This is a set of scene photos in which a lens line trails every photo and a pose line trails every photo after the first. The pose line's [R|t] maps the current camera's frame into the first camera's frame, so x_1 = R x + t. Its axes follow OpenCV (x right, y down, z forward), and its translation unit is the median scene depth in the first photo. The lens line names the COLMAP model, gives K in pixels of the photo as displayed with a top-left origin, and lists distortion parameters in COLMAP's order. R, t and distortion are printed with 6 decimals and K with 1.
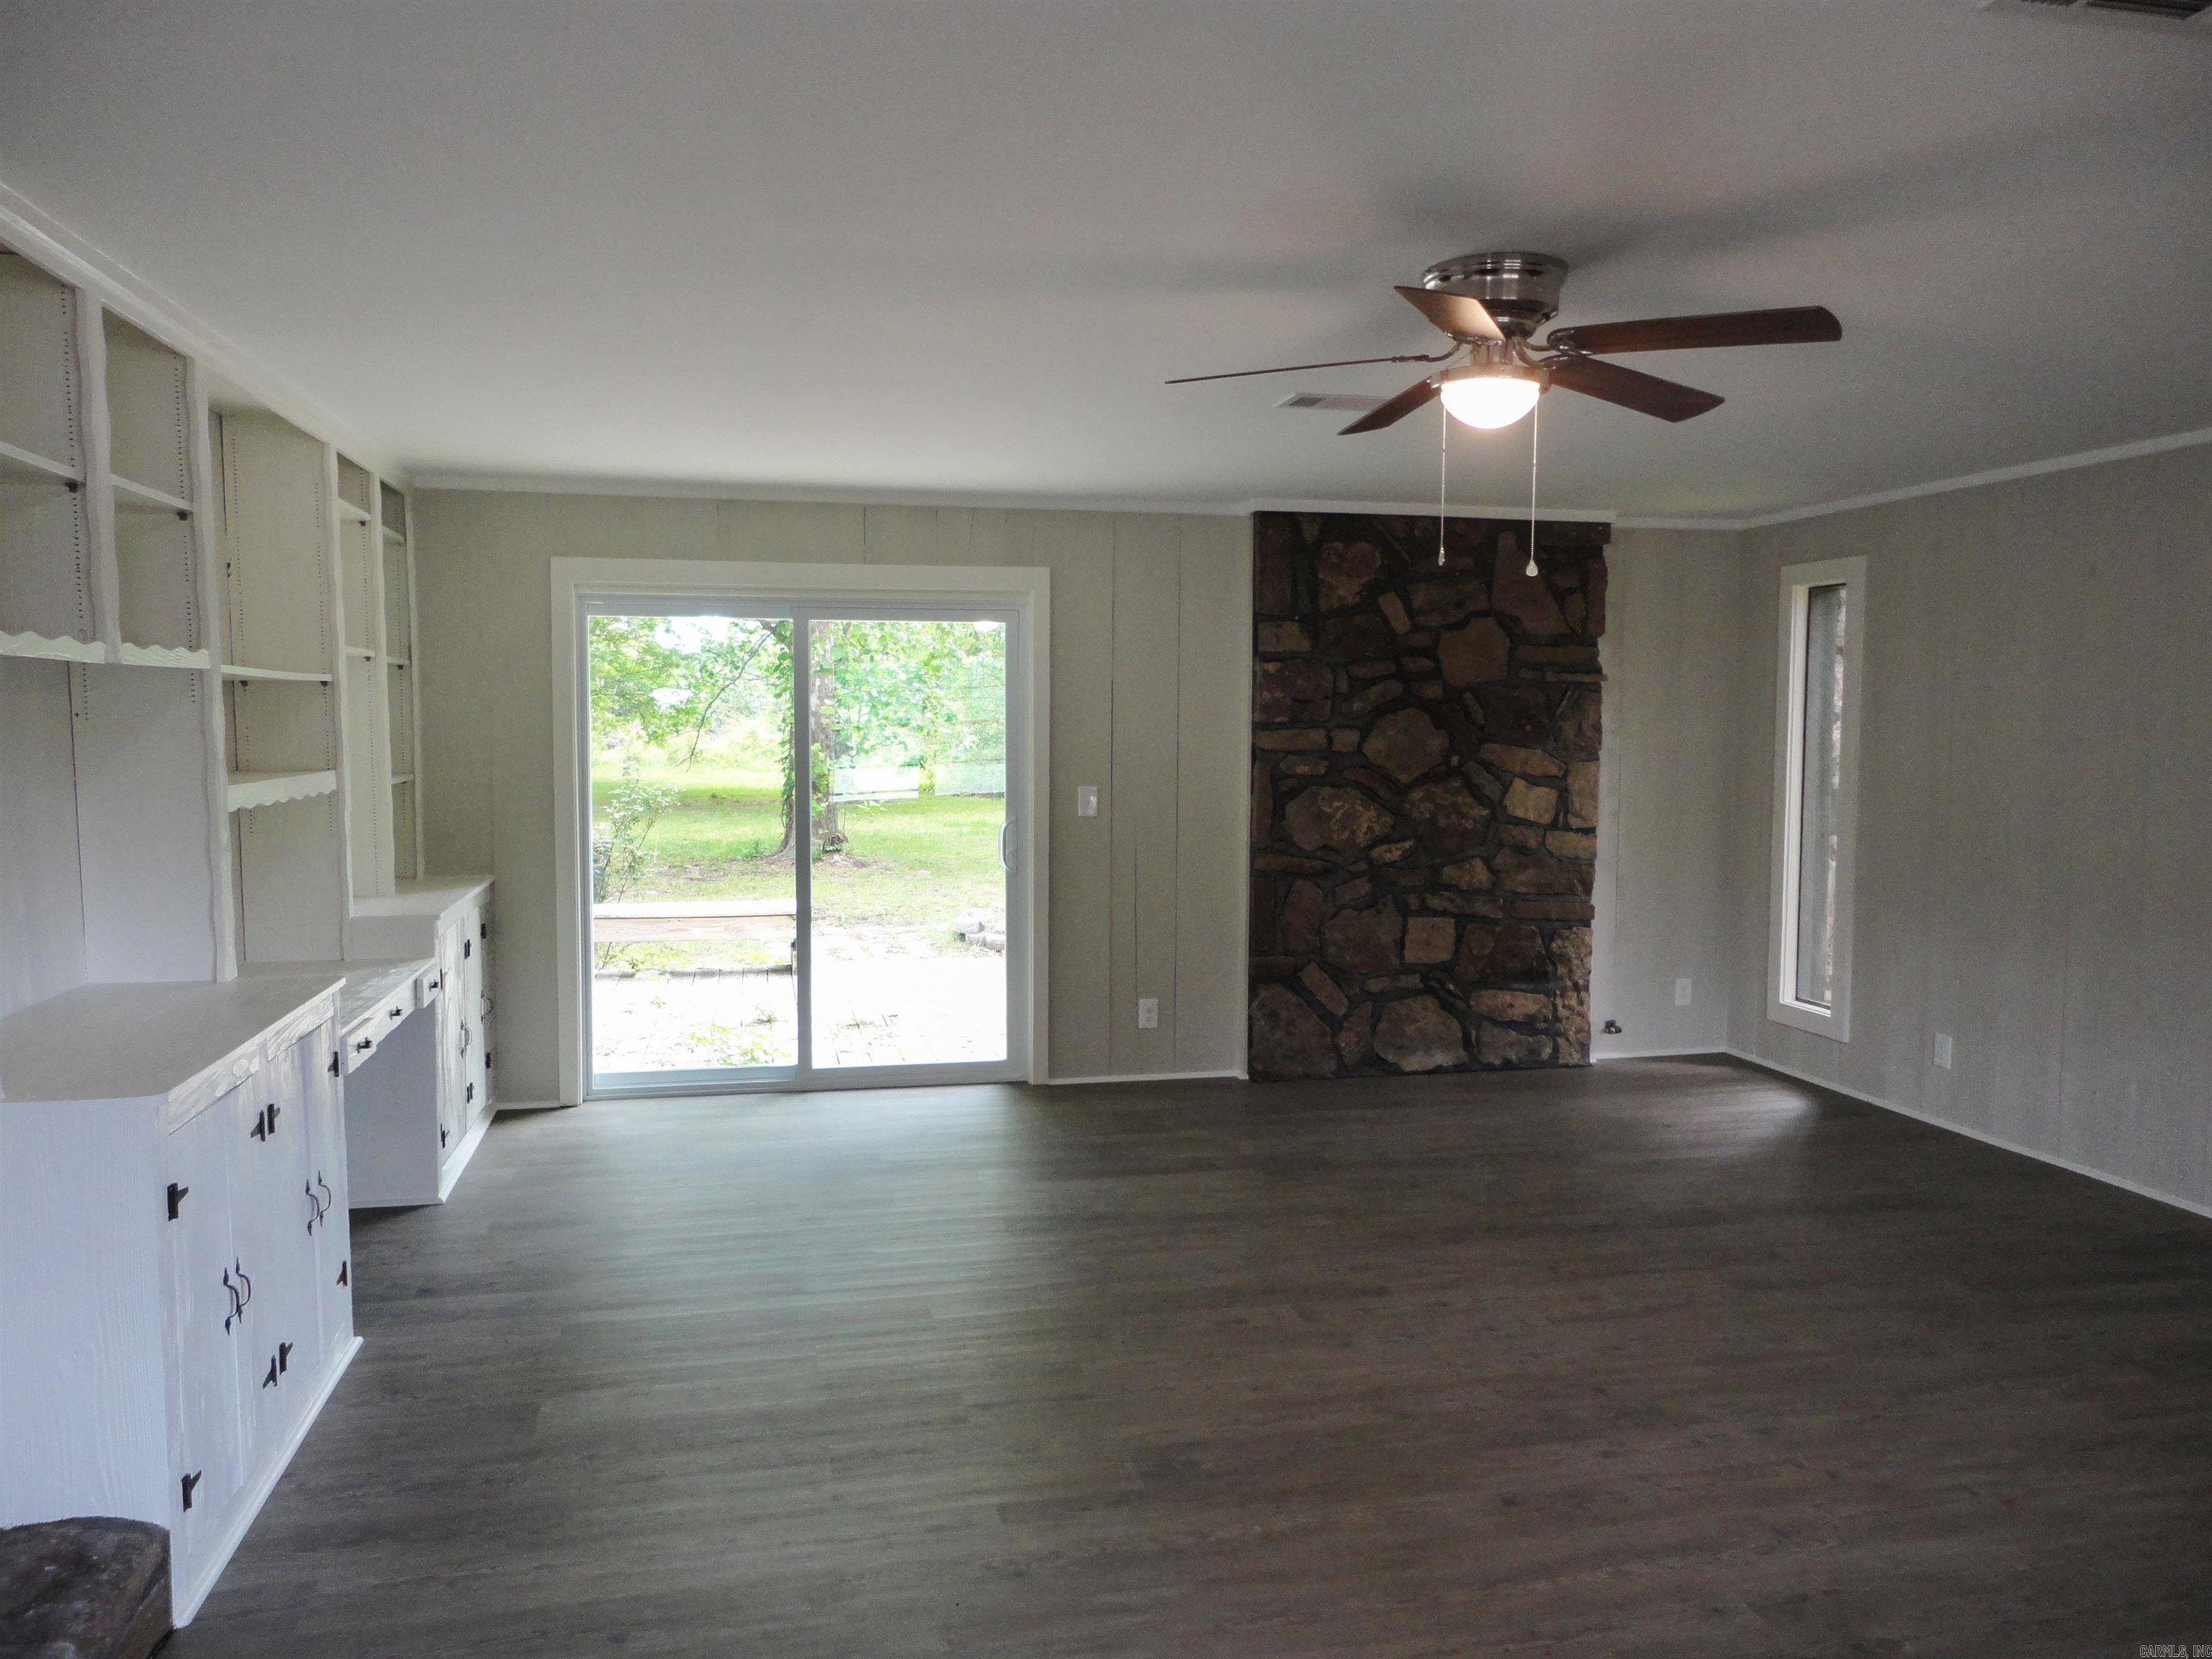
lens RADIAL K [[1640.5, 0, 1096.6], [0, 1640.5, 835.2], [0, 0, 1]] dist [0.000556, -0.002182]
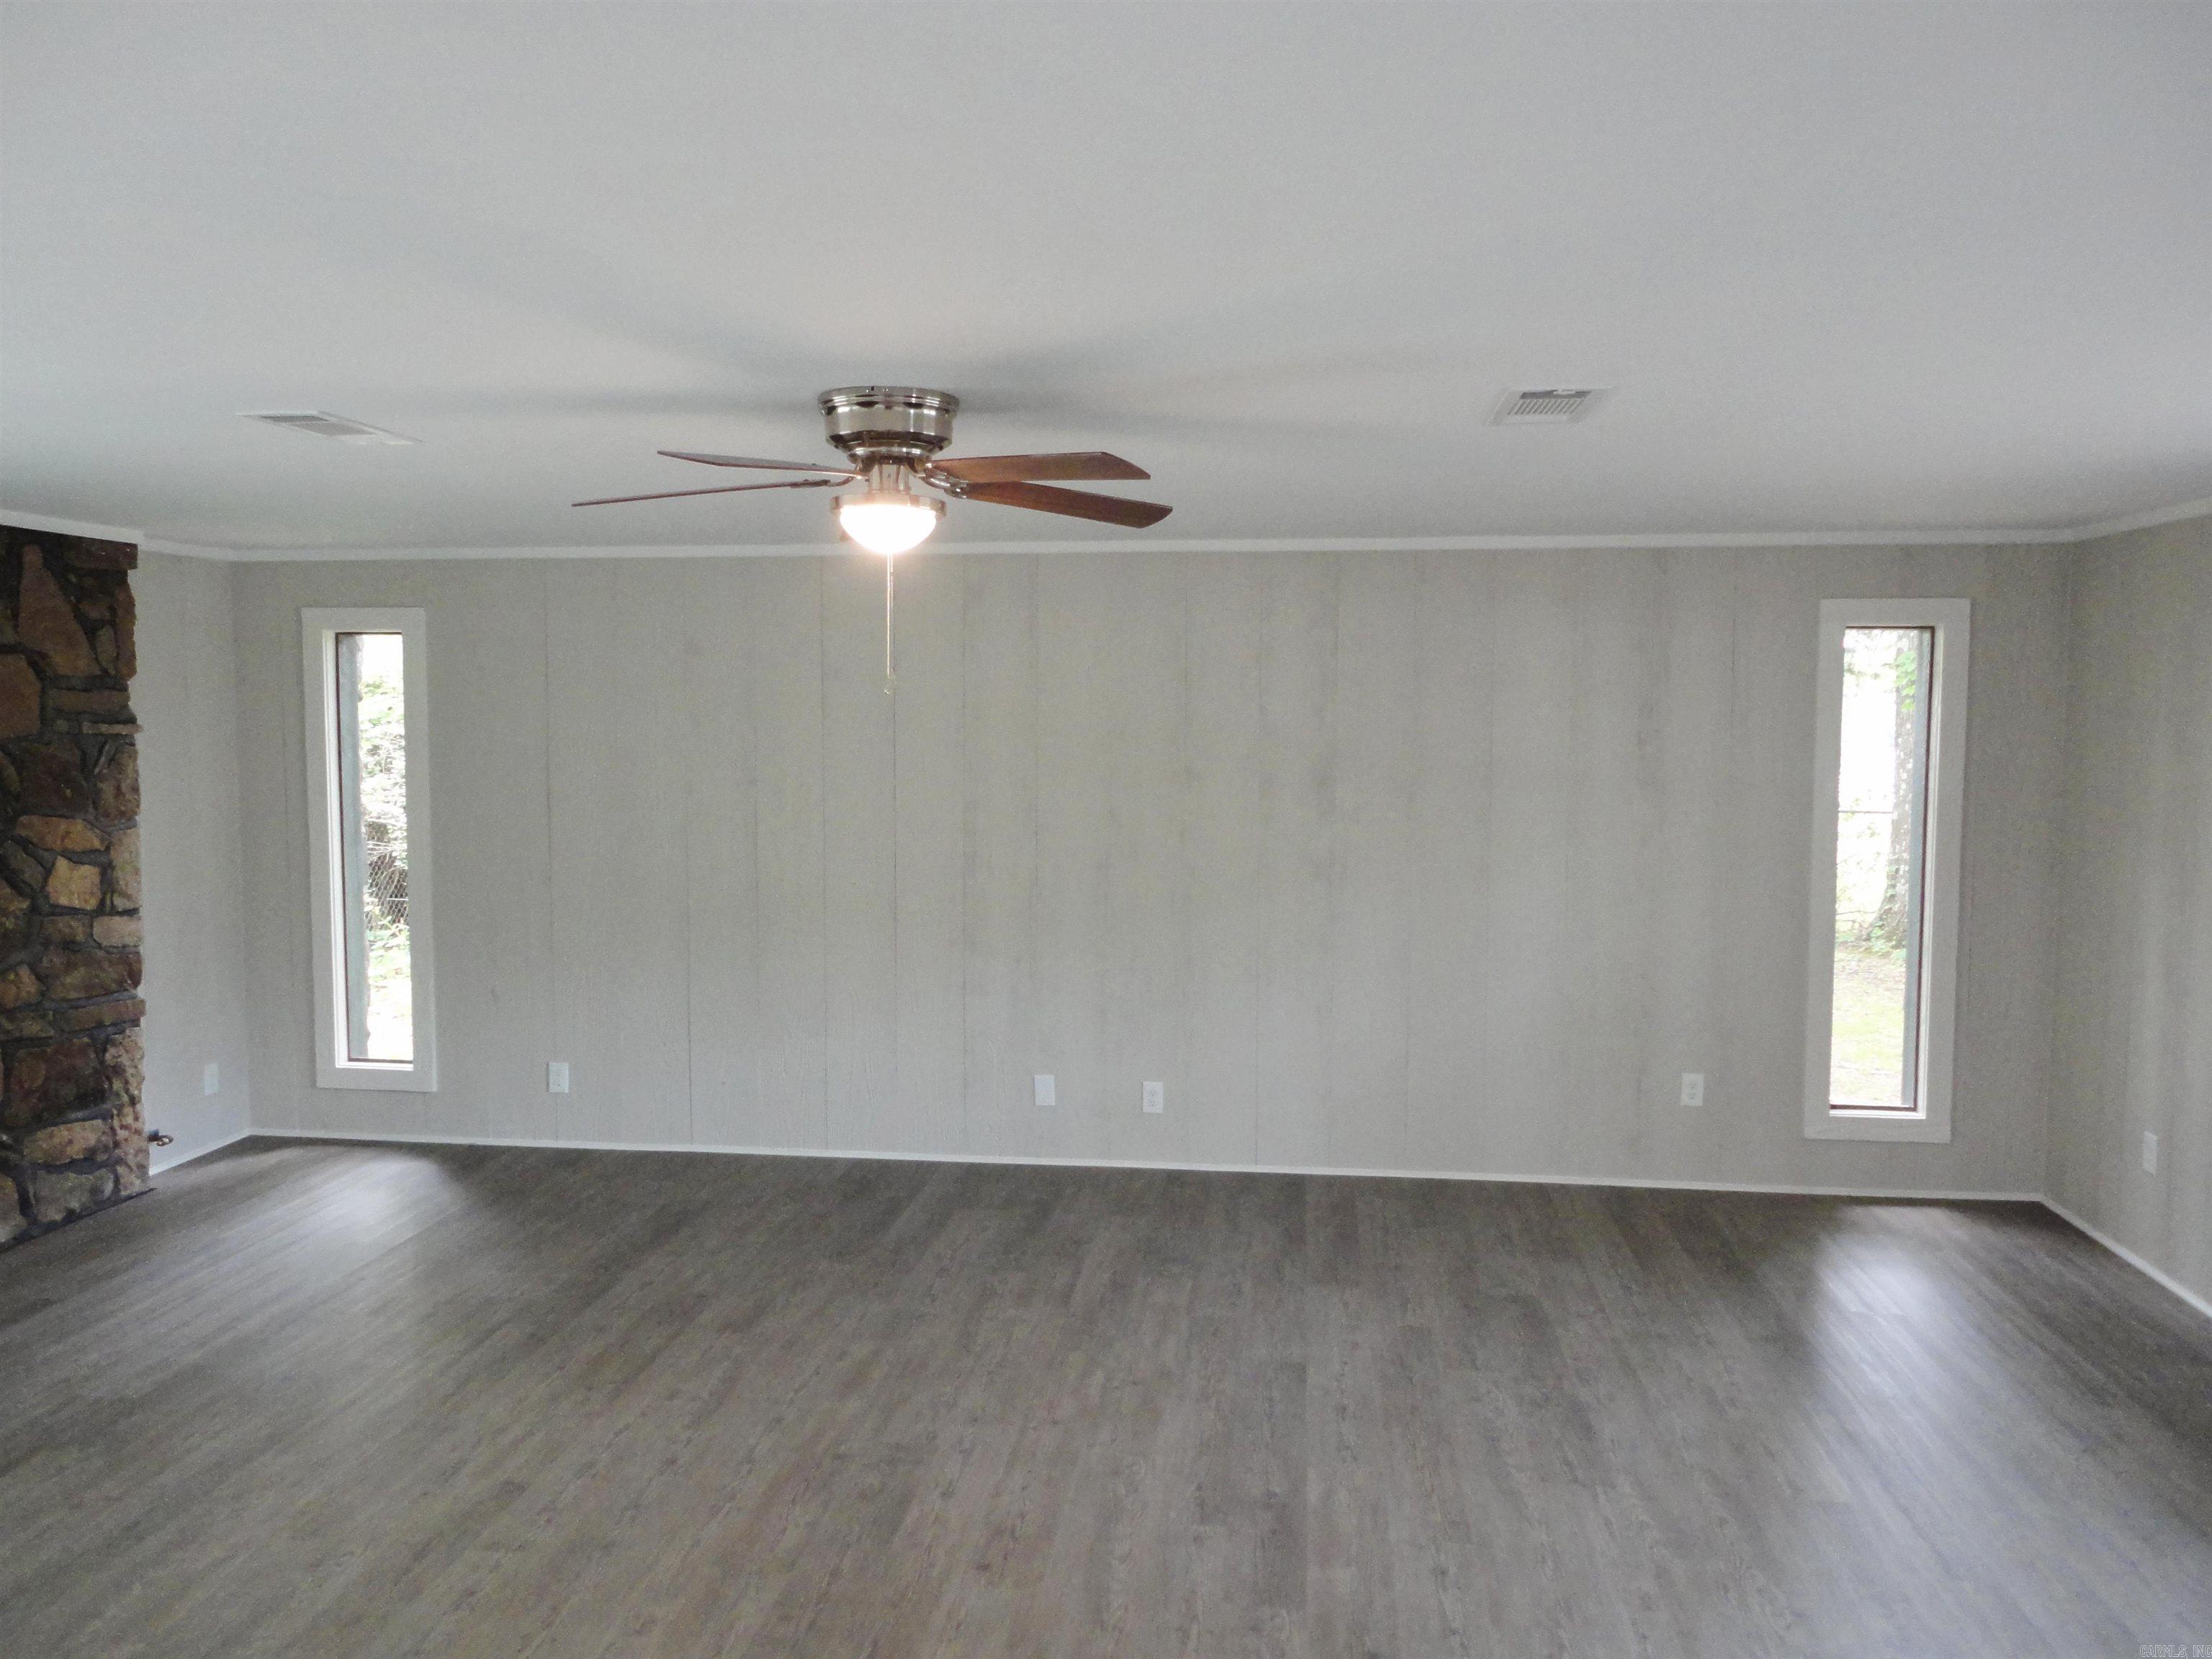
lens RADIAL K [[1640.5, 0, 1104.4], [0, 1640.5, 826.7], [0, 0, 1]] dist [0.000556, -0.002182]
pose [[0.315332, -0.070538, 0.946356, -0.332629], [0.062422, 0.996616, 0.053485, -0.059956], [-0.946926, 0.042208, 0.318668, 0.268088]]
